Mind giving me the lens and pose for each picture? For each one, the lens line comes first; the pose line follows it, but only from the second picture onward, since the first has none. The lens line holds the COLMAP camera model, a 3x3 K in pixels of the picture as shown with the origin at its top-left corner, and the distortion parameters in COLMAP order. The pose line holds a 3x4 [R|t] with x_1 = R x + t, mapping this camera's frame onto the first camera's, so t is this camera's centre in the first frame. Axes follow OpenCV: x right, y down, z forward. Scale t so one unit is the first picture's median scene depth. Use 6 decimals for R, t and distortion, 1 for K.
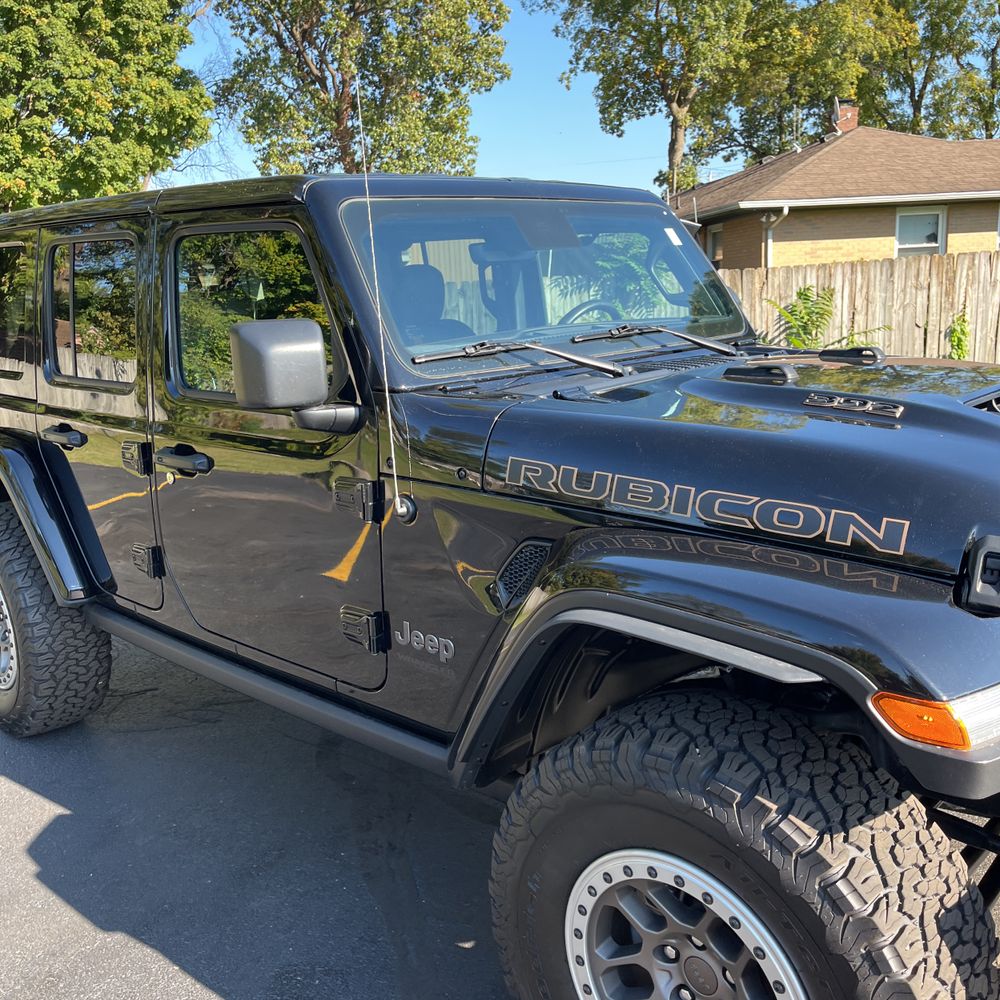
lens RADIAL K [[1011.9, 0, 497.8], [0, 1011.9, 511.2], [0, 0, 1]] dist [0.042746, -0.051463]
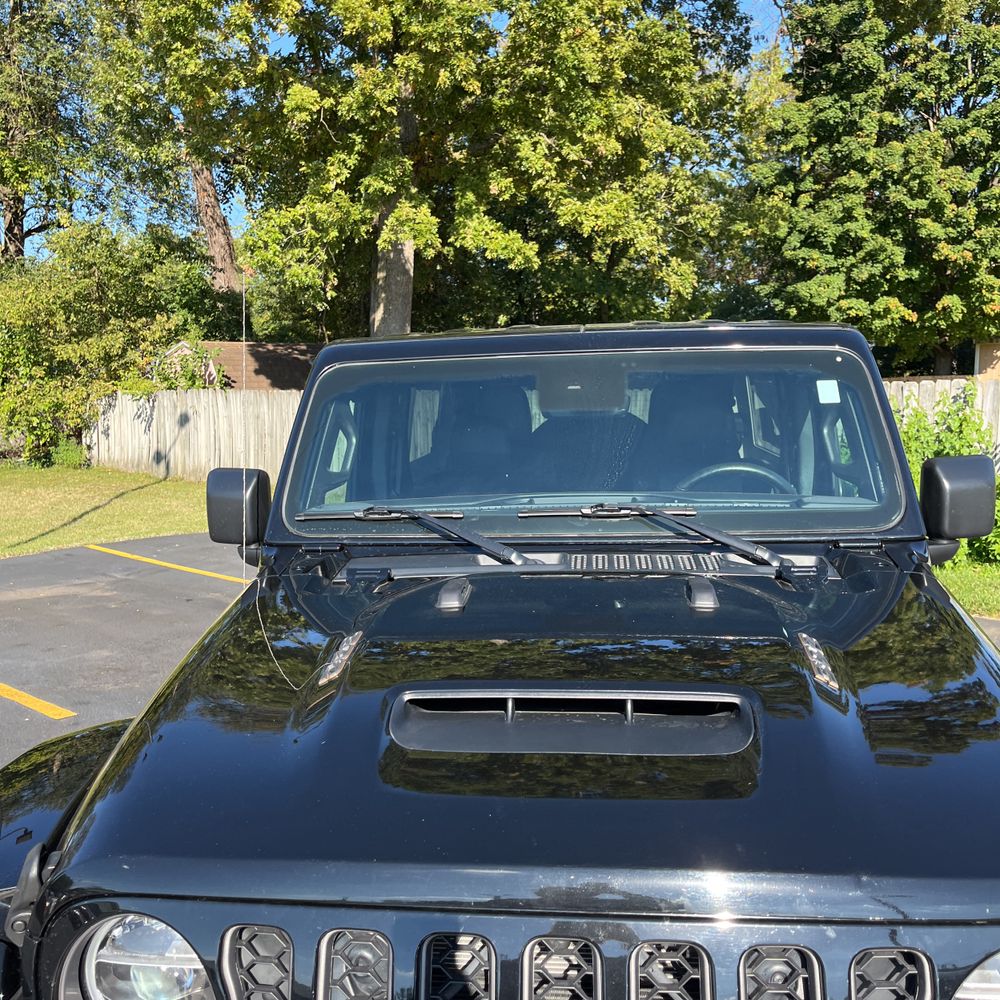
lens RADIAL K [[1022.4, 0, 500.0], [0, 1022.4, 500.0], [0, 0, 1]] dist [0.039051, -0.039749]
pose [[0.606703, 0.128116, -0.784536, 0.065682], [-0.181524, 0.983180, 0.020178, -0.018555], [0.773925, 0.130170, 0.619754, 0.042366]]
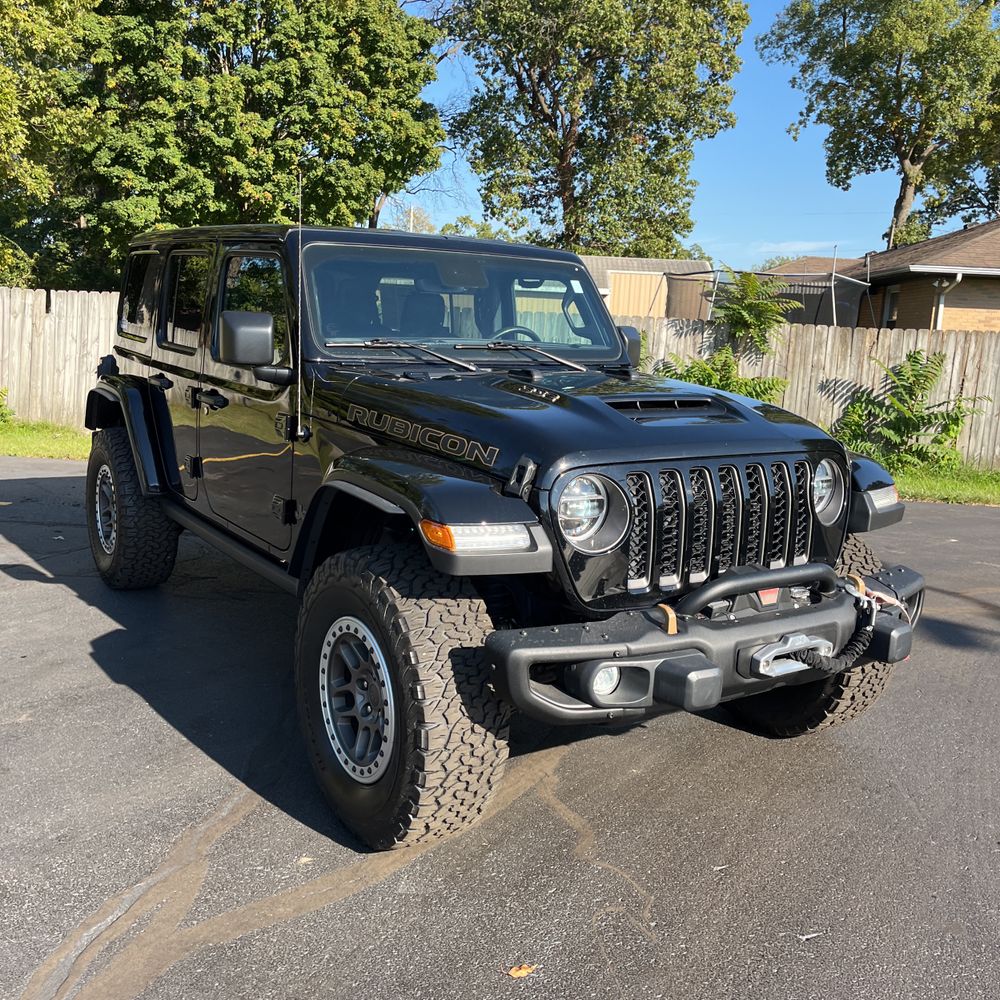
lens RADIAL K [[1022.4, 0, 500.0], [0, 1022.4, 500.0], [0, 0, 1]] dist [0.039051, -0.039749]
pose [[0.972507, 0.128935, -0.193920, 0.037466], [-0.137066, 0.990136, -0.029055, 0.007420], [0.188261, 0.054836, 0.980587, -0.037794]]
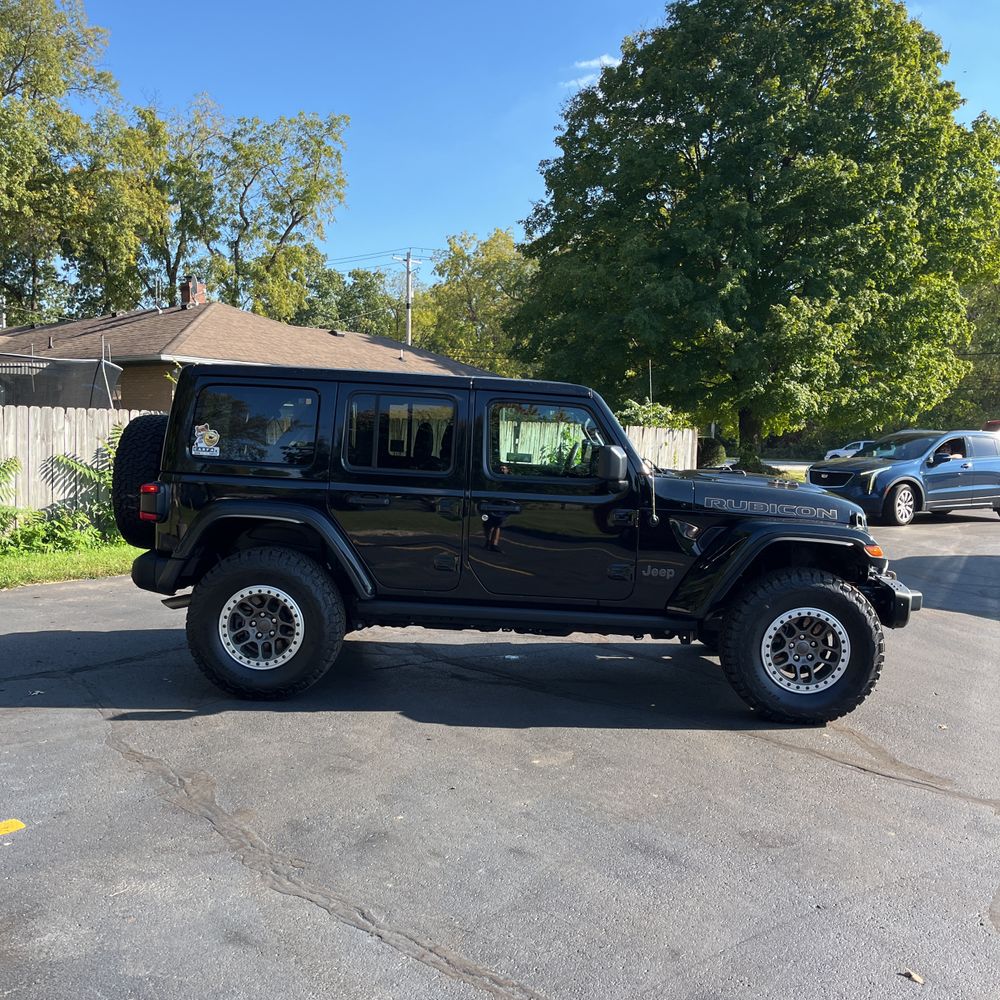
lens RADIAL K [[1022.4, 0, 500.0], [0, 1022.4, 500.0], [0, 0, 1]] dist [0.039051, -0.039749]
pose [[0.739105, 0.026209, 0.673080, -0.124245], [0.076243, 0.989566, -0.122254, 0.013761], [-0.669261, 0.141677, 0.729395, -0.037250]]
